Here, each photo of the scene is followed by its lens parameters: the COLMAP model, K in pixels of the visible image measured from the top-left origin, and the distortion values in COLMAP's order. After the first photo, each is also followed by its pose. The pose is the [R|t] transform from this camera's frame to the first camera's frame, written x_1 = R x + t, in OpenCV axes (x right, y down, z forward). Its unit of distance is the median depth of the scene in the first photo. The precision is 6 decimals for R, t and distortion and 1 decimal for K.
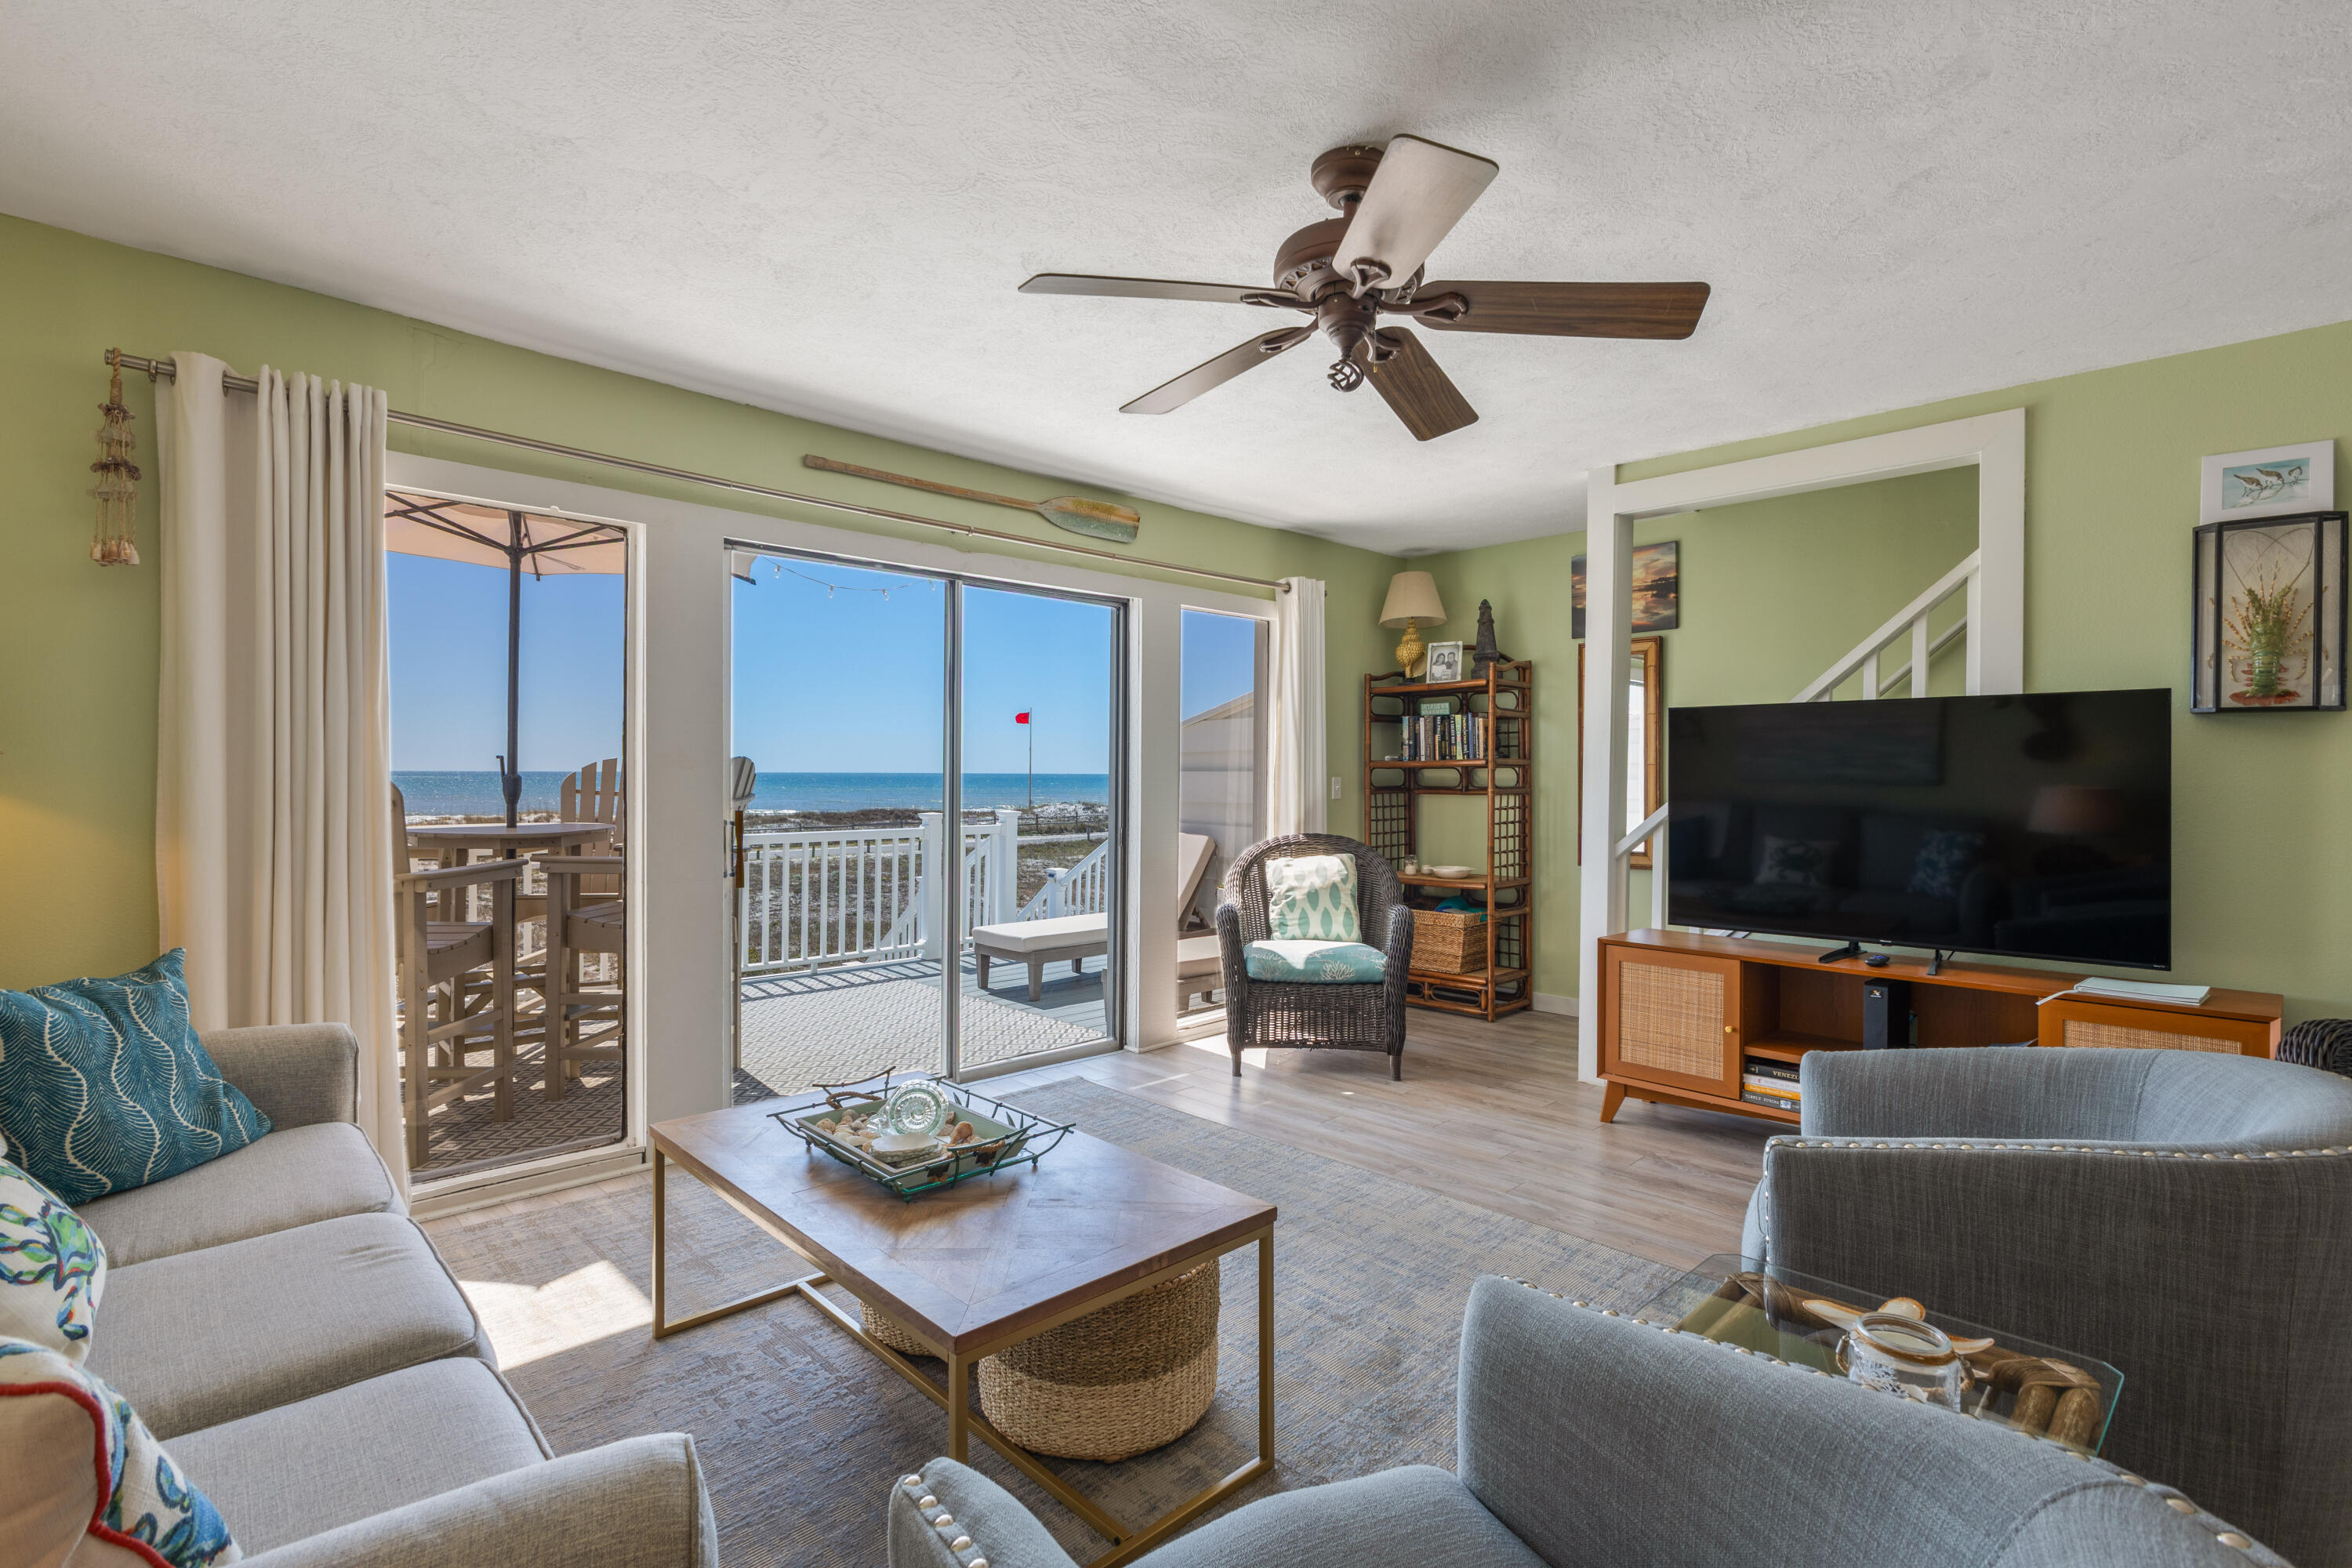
lens RADIAL K [[1109.7, 0, 1189.1], [0, 1109.7, 769.4], [0, 0, 1]] dist [-0.000016, -0.001000]
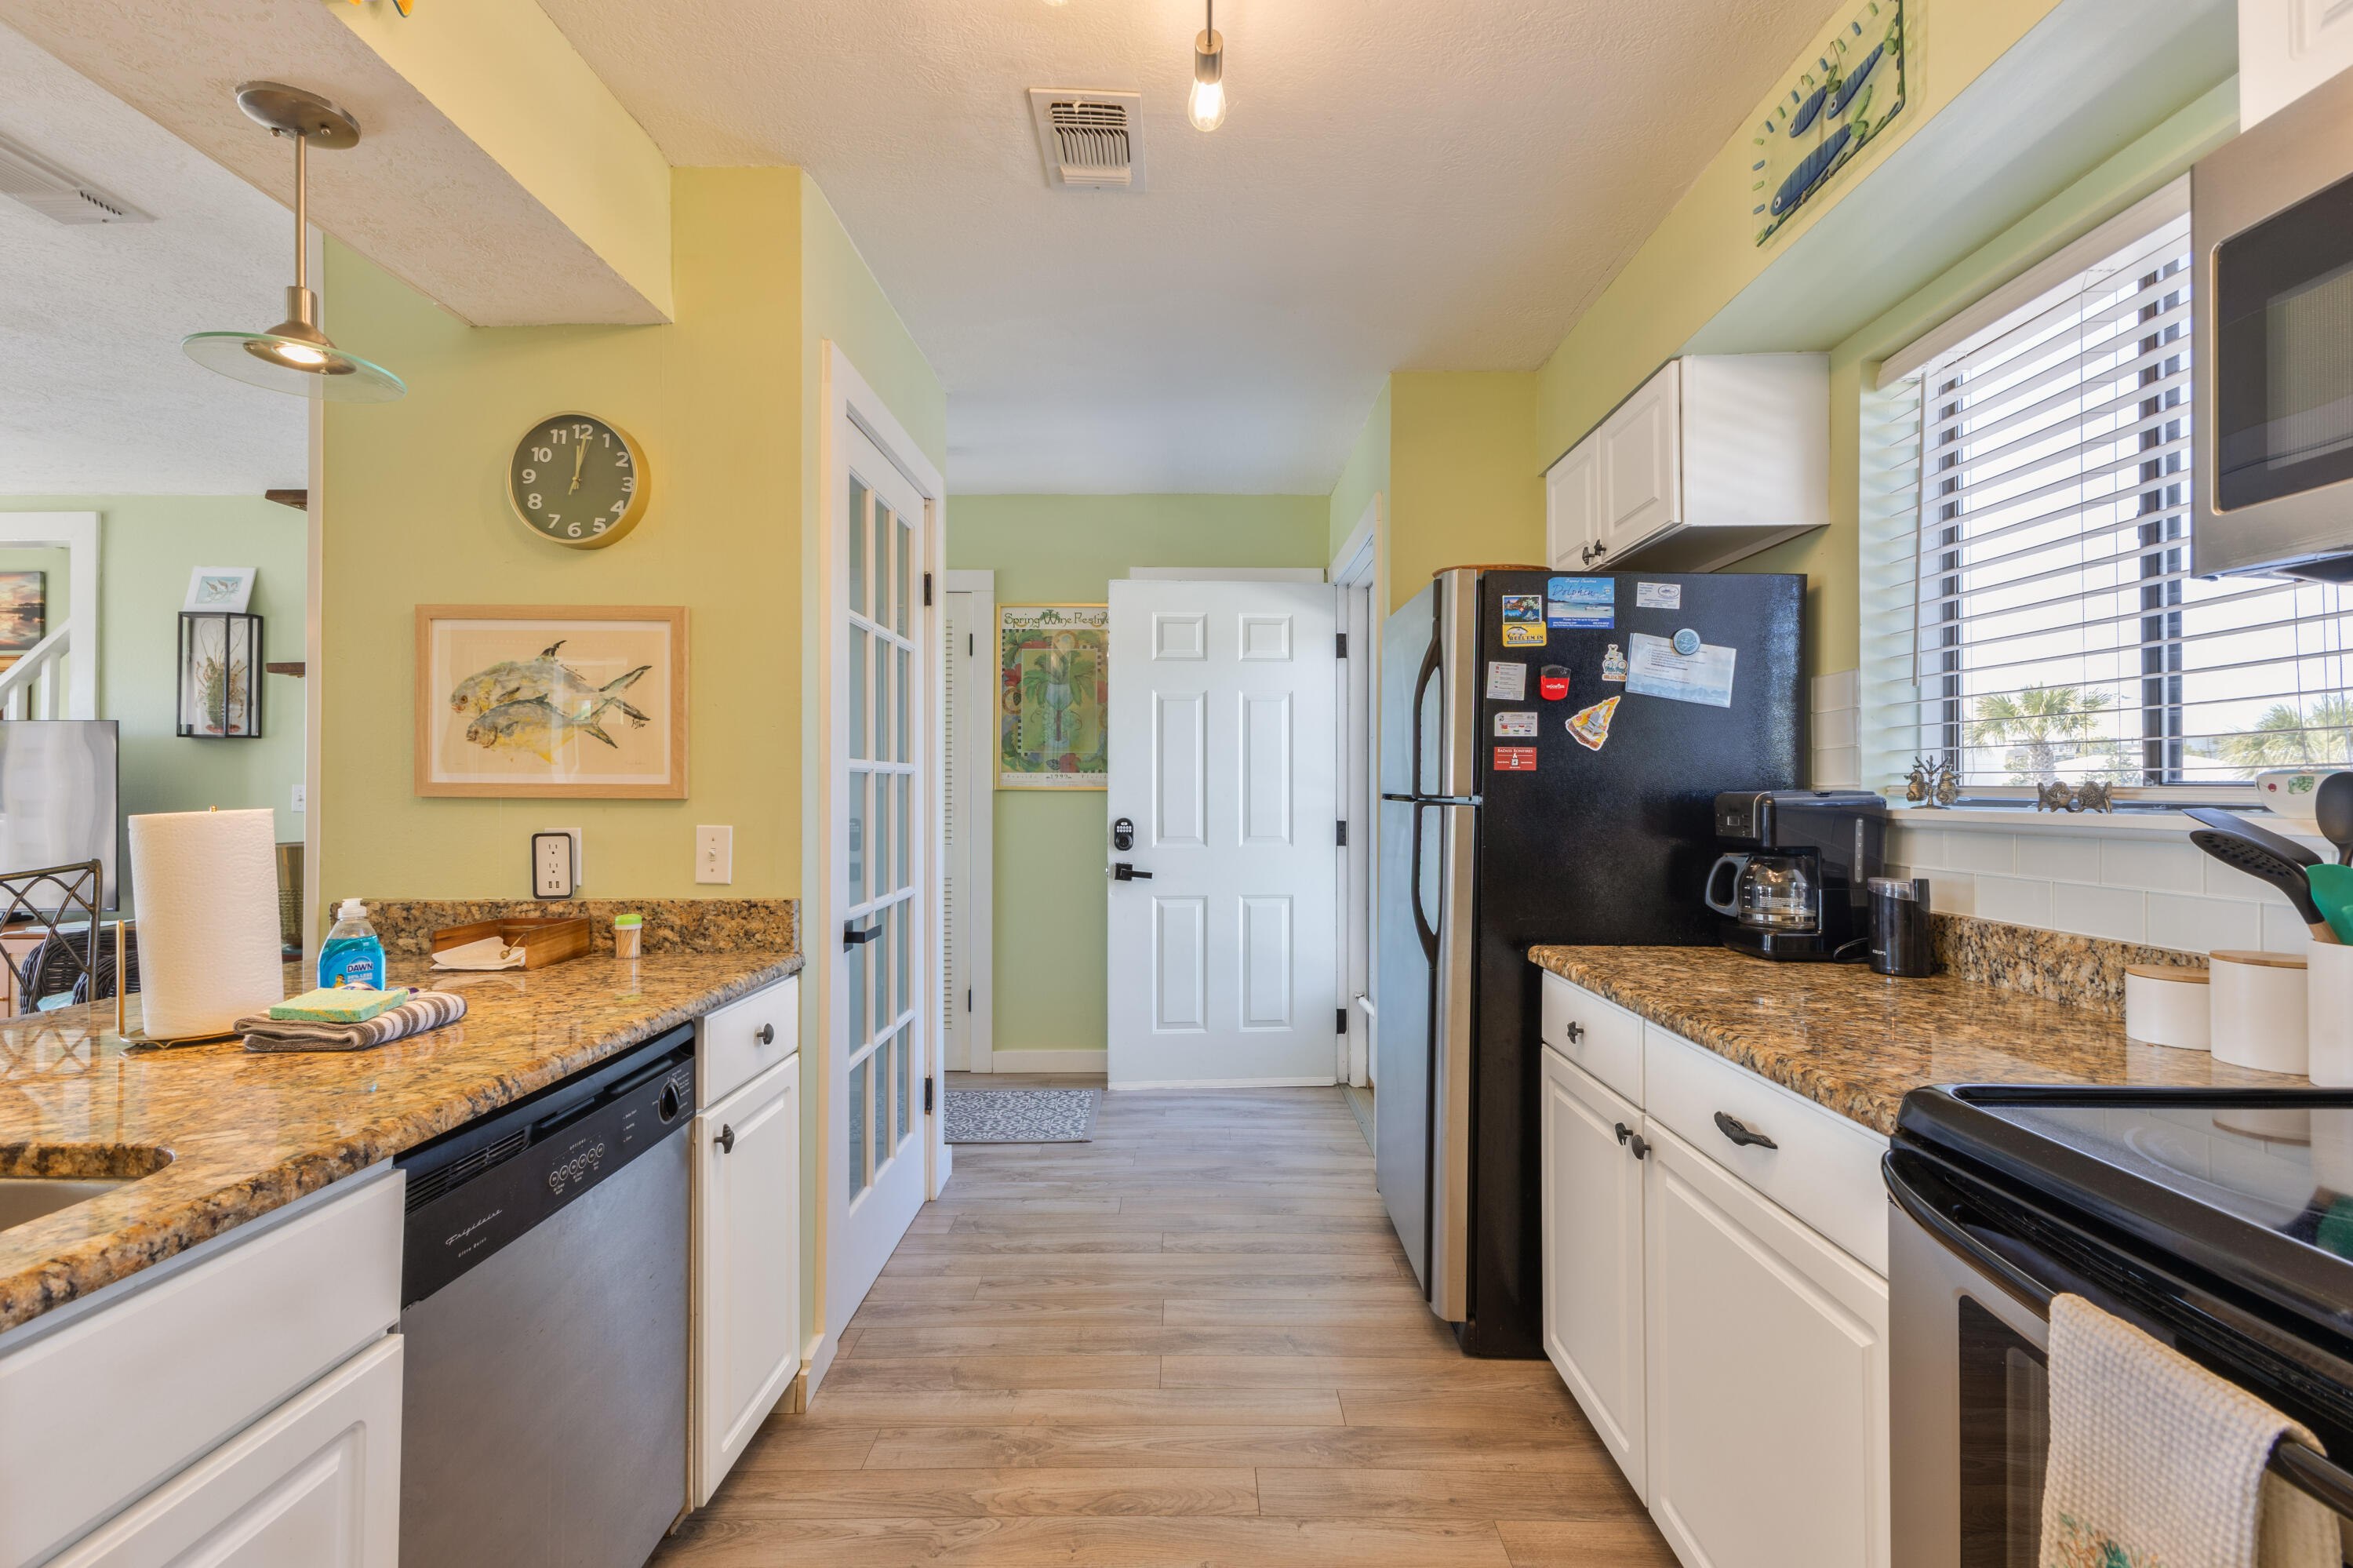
lens RADIAL K [[1015.1, 0, 1211.9], [0, 1015.1, 773.2], [0, 0, 1]] dist [0.006503, -0.003692]
pose [[0.695286, -0.000354, 0.718733, 0.599648], [0.002660, 0.999994, -0.002081, 0.003444], [-0.718728, 0.003359, 0.695283, -0.647235]]
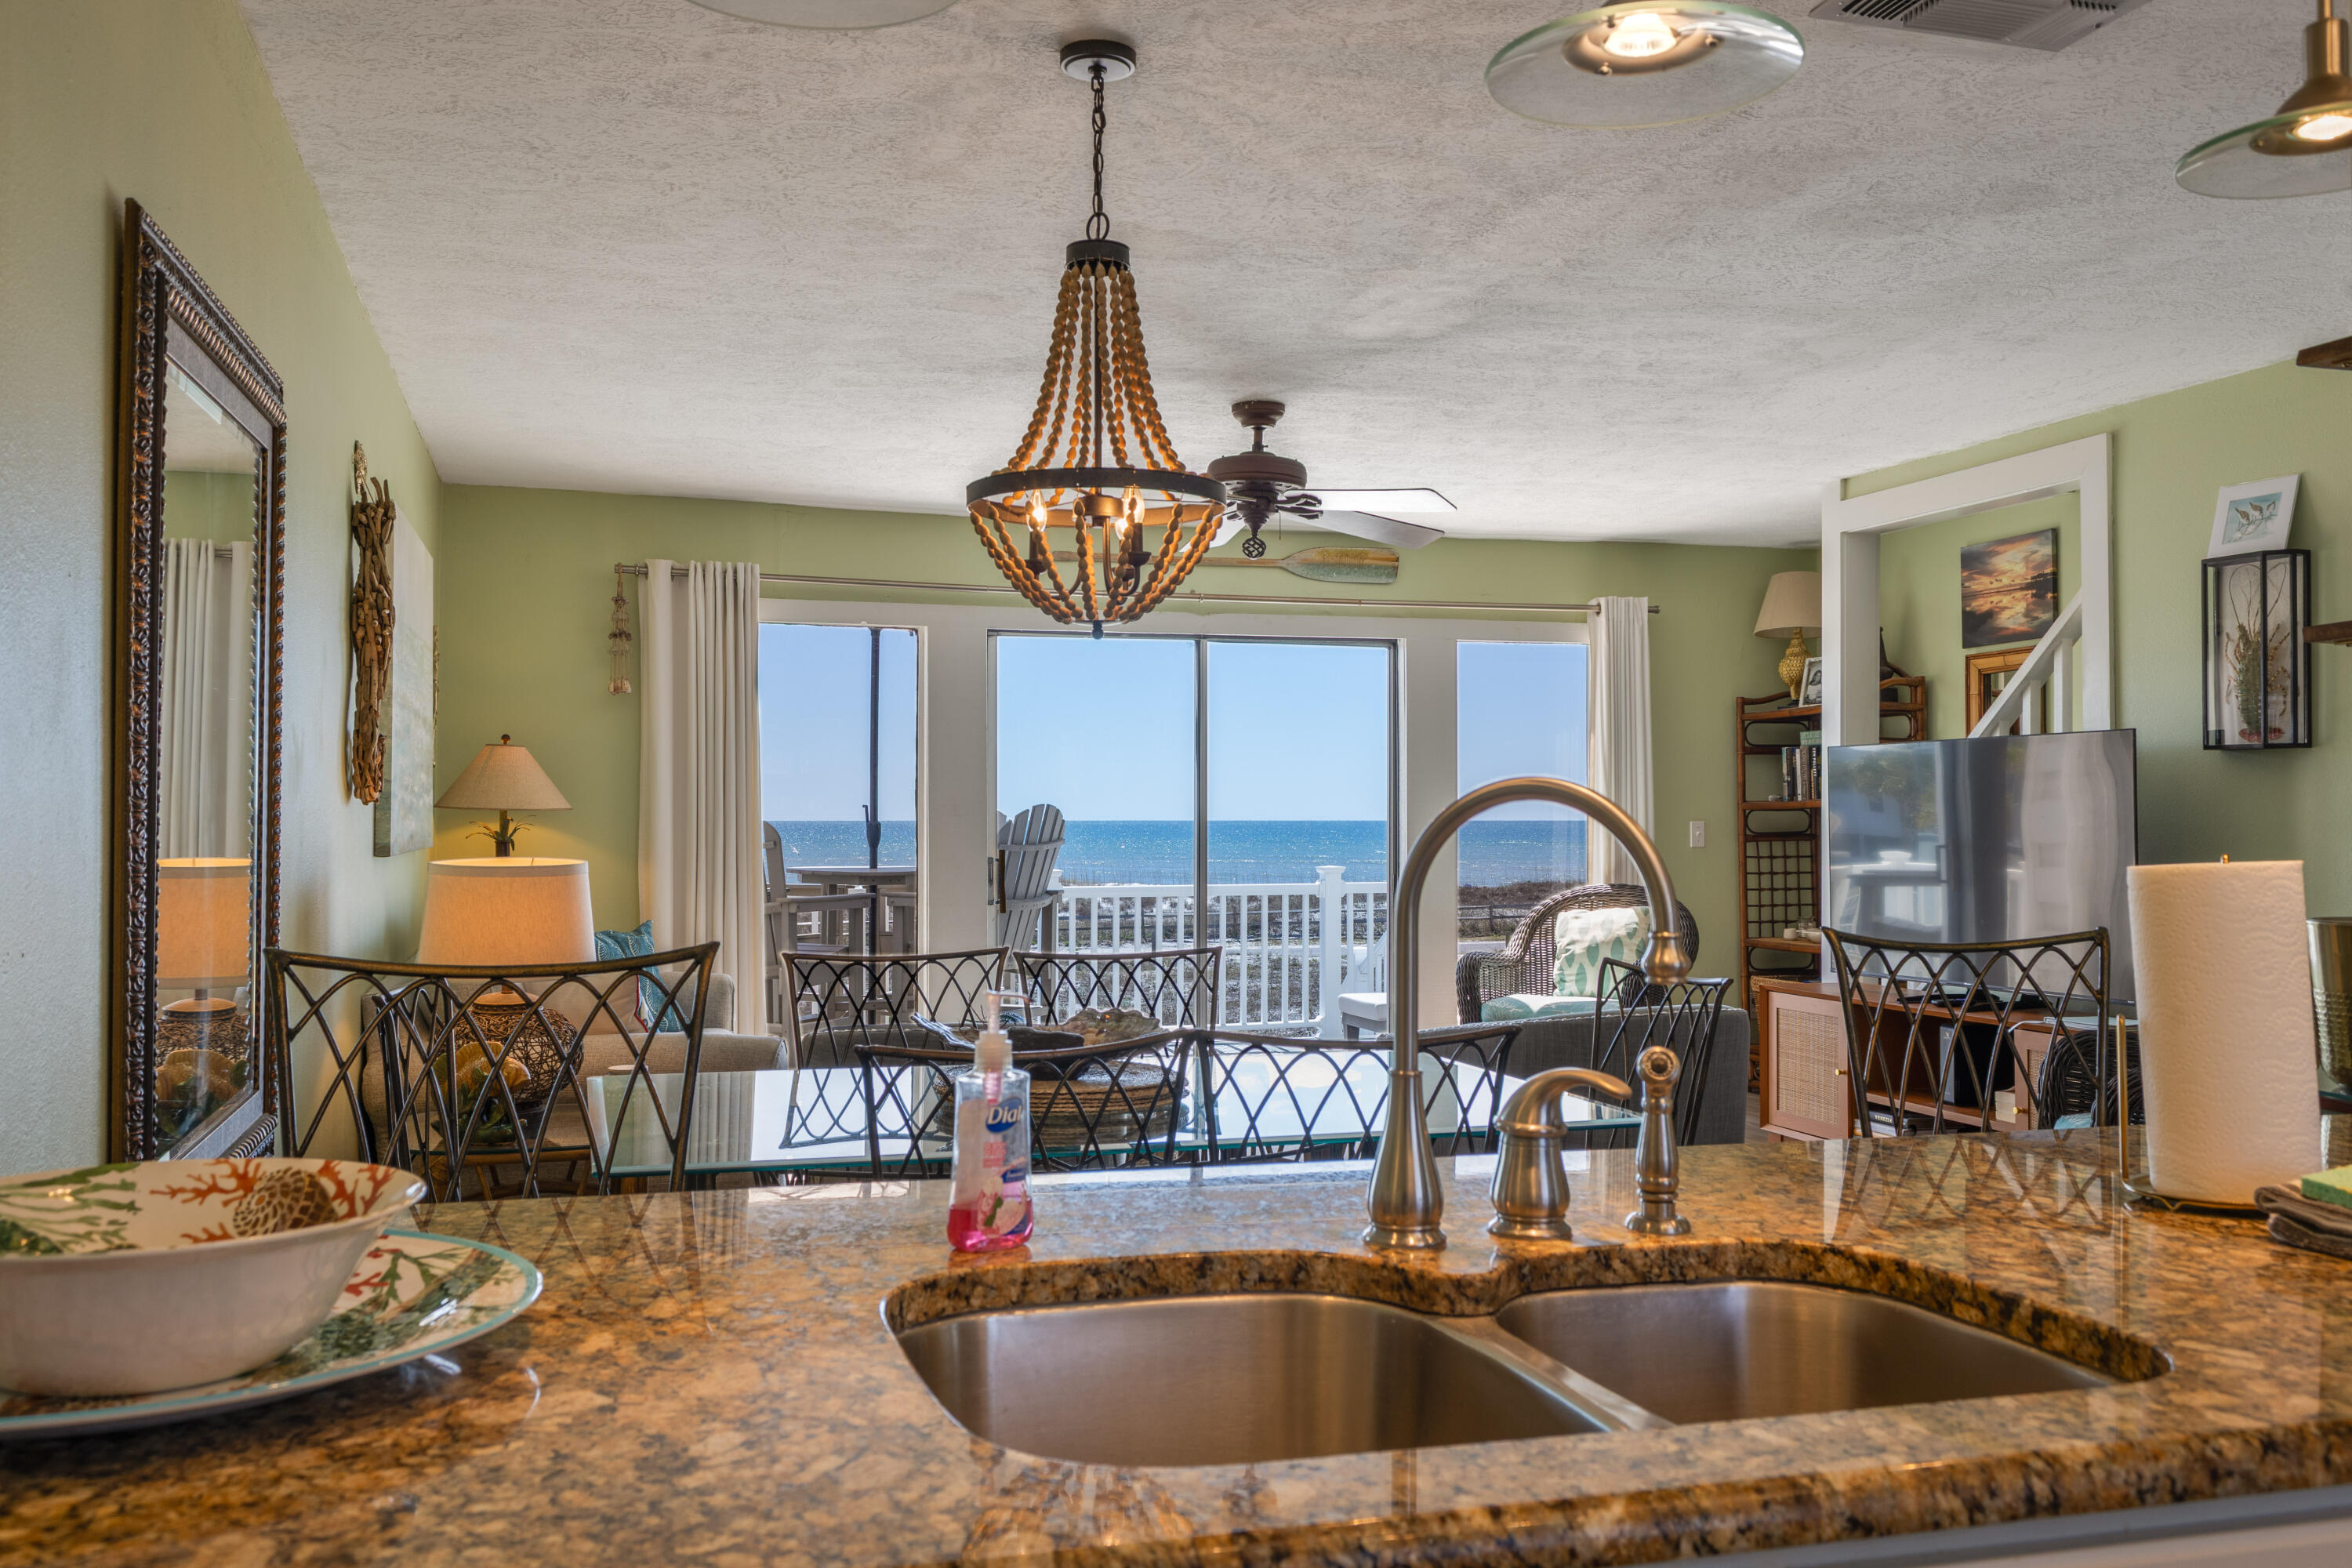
lens RADIAL K [[1955.2, 0, 1157.4], [0, 1955.2, 775.1], [0, 0, 1]] dist [0.009562, -0.010254]
pose [[0.883711, -0.016887, -0.467728, 0.605311], [0.007179, 0.999720, -0.022530, 0.003187], [0.467978, 0.016552, 0.883585, -0.659696]]
